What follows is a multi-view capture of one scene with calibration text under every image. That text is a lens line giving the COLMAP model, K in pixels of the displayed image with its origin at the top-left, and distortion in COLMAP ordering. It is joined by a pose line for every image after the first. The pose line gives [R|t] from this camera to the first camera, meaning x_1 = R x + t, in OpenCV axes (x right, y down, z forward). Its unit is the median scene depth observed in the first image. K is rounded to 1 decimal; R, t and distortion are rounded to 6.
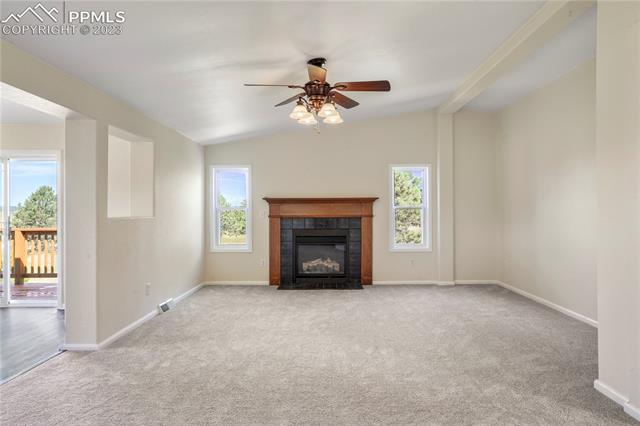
lens RADIAL K [[386.5, 0, 320.0], [0, 386.5, 213.0], [0, 0, 1]] dist [-0.004017, -0.001026]
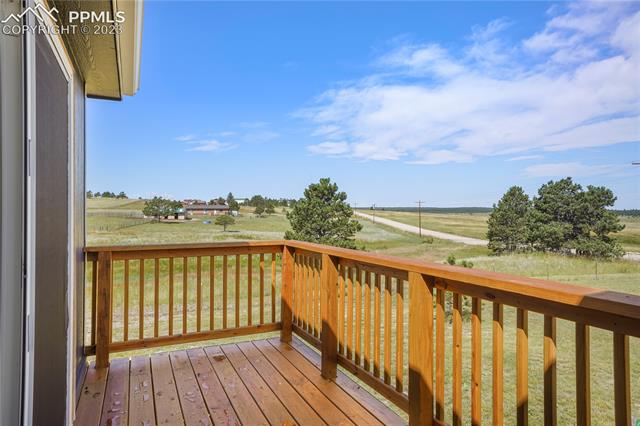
lens RADIAL K [[386.5, 0, 320.0], [0, 386.5, 213.0], [0, 0, 1]] dist [-0.004017, -0.001026]
pose [[0.446207, -0.001497, -0.894929, -0.338648], [0.002843, 0.999996, -0.000255, -0.016988], [0.894925, -0.002430, 0.446209, 0.717513]]
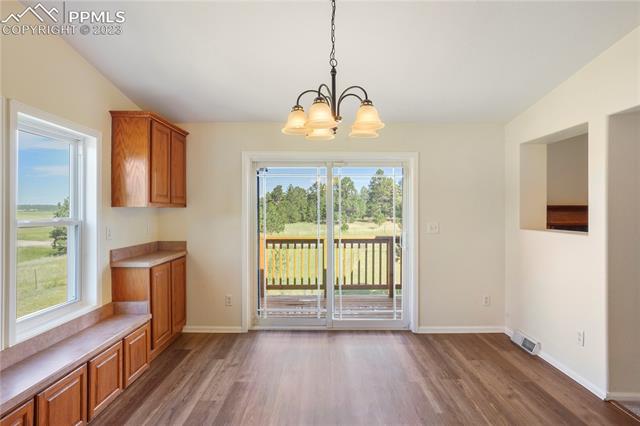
lens RADIAL K [[378.2, 0, 320.0], [0, 378.2, 213.0], [0, 0, 1]] dist [-0.000069, -0.000023]
pose [[0.999999, 0.000136, -0.001116, -0.611151], [-0.000127, 0.999967, 0.008175, -0.028661], [0.001117, -0.008175, 0.999966, 0.051858]]
